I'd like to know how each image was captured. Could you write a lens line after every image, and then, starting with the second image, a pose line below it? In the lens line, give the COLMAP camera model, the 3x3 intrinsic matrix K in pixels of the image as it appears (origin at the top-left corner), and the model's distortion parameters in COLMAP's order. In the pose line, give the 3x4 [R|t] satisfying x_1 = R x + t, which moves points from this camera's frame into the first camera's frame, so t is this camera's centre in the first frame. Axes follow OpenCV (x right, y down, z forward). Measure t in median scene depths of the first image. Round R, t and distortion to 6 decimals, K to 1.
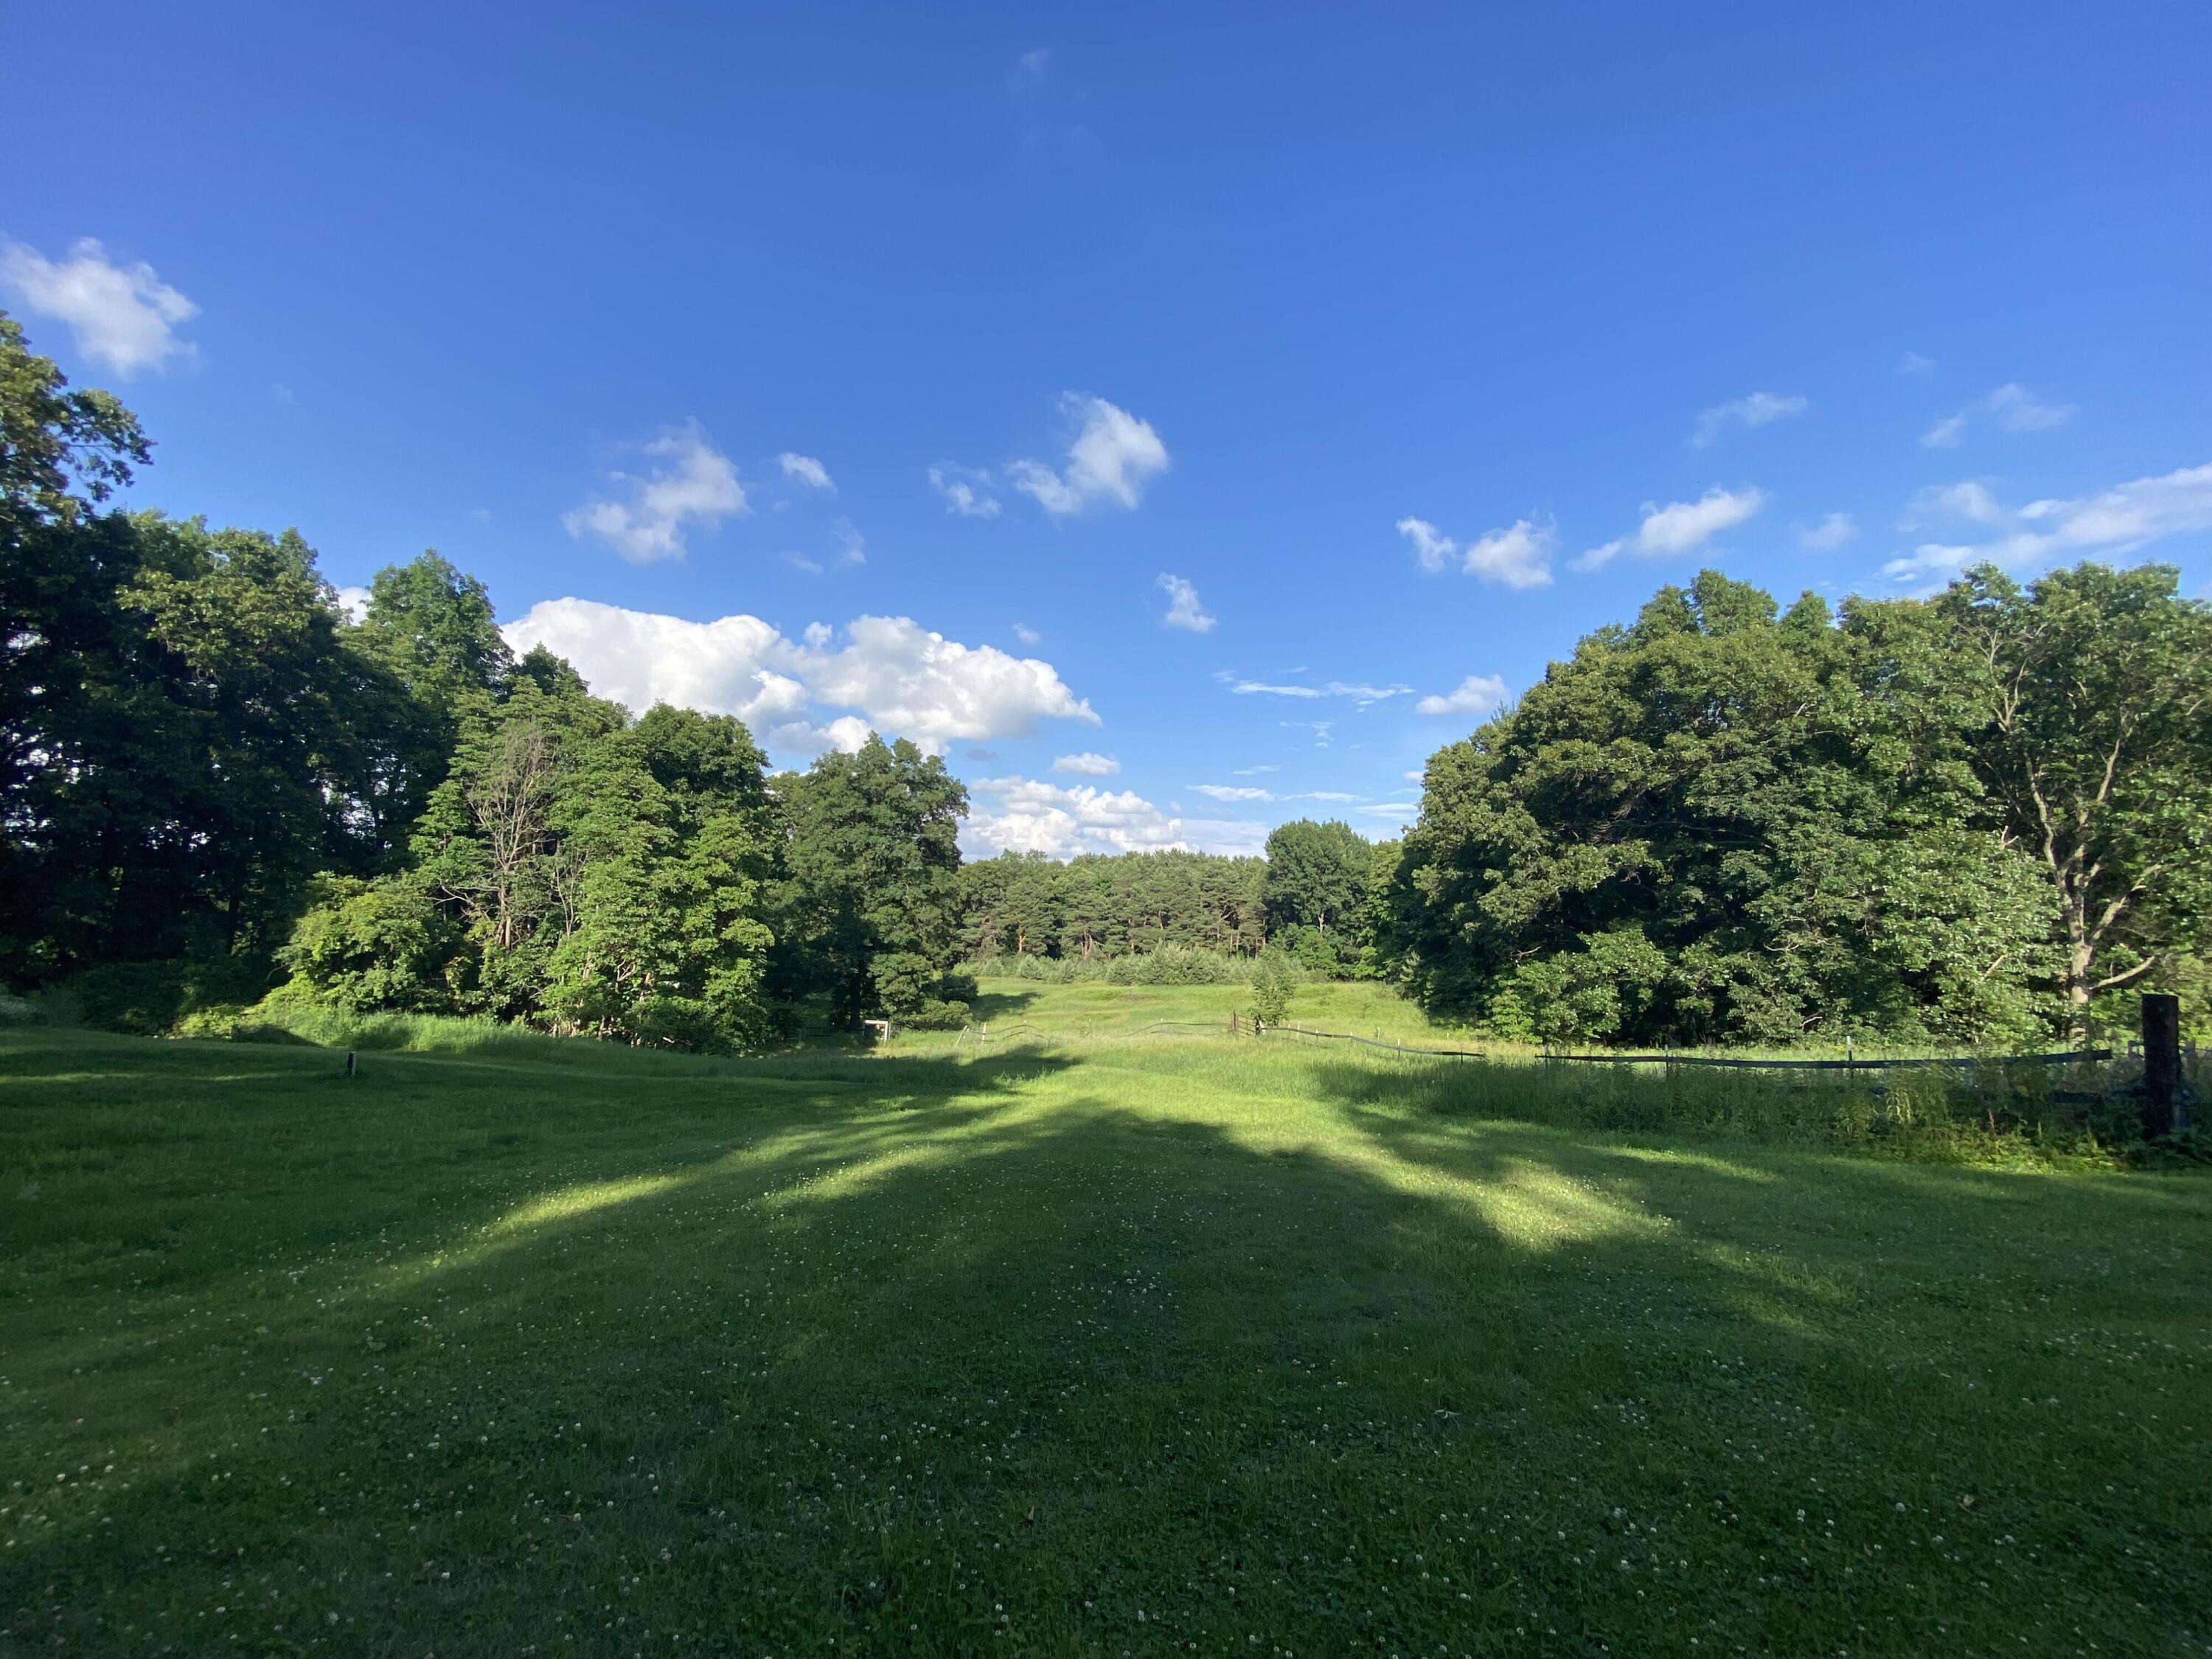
lens RADIAL K [[920.3, 0, 1116.1], [0, 920.3, 830.4], [0, 0, 1]] dist [0.030012, -0.000735]
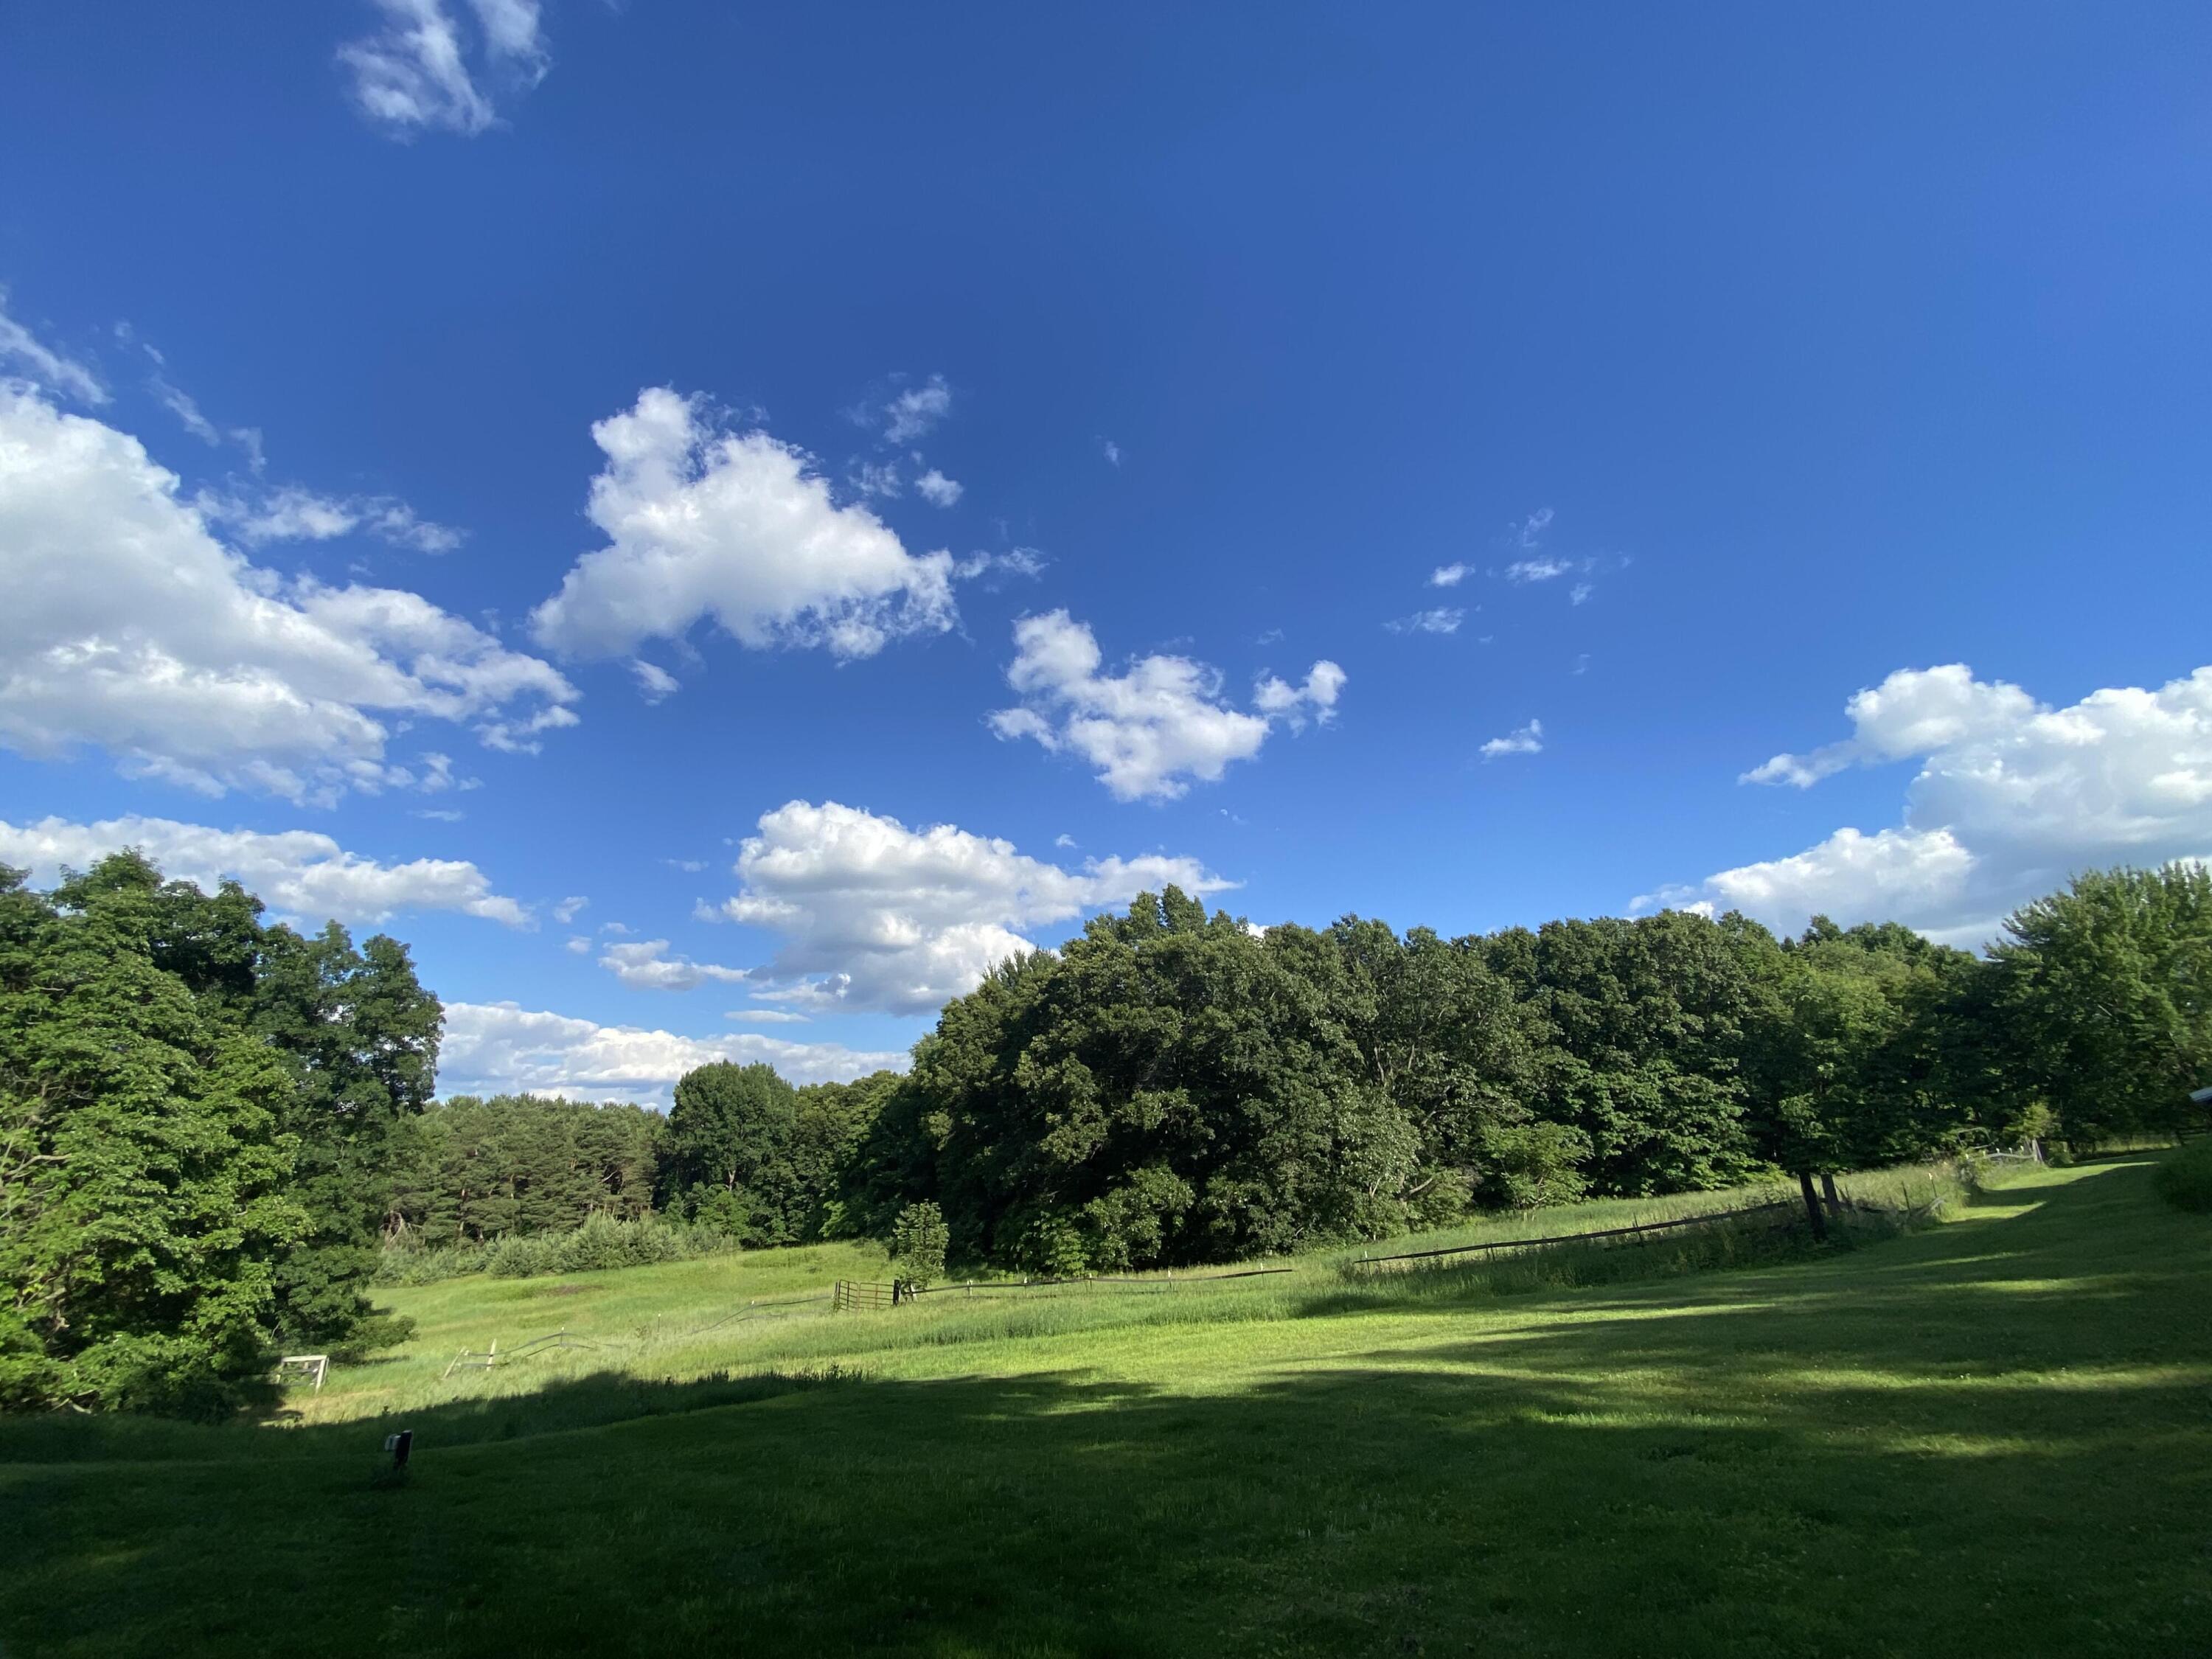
lens RADIAL K [[920.3, 0, 1114.7], [0, 920.3, 823.0], [0, 0, 1]] dist [0.030012, -0.000735]
pose [[0.769549, 0.193796, 0.608471, -0.341490], [-0.026357, 0.961666, -0.272953, 0.007105], [-0.638043, 0.194013, 0.745157, 0.044323]]
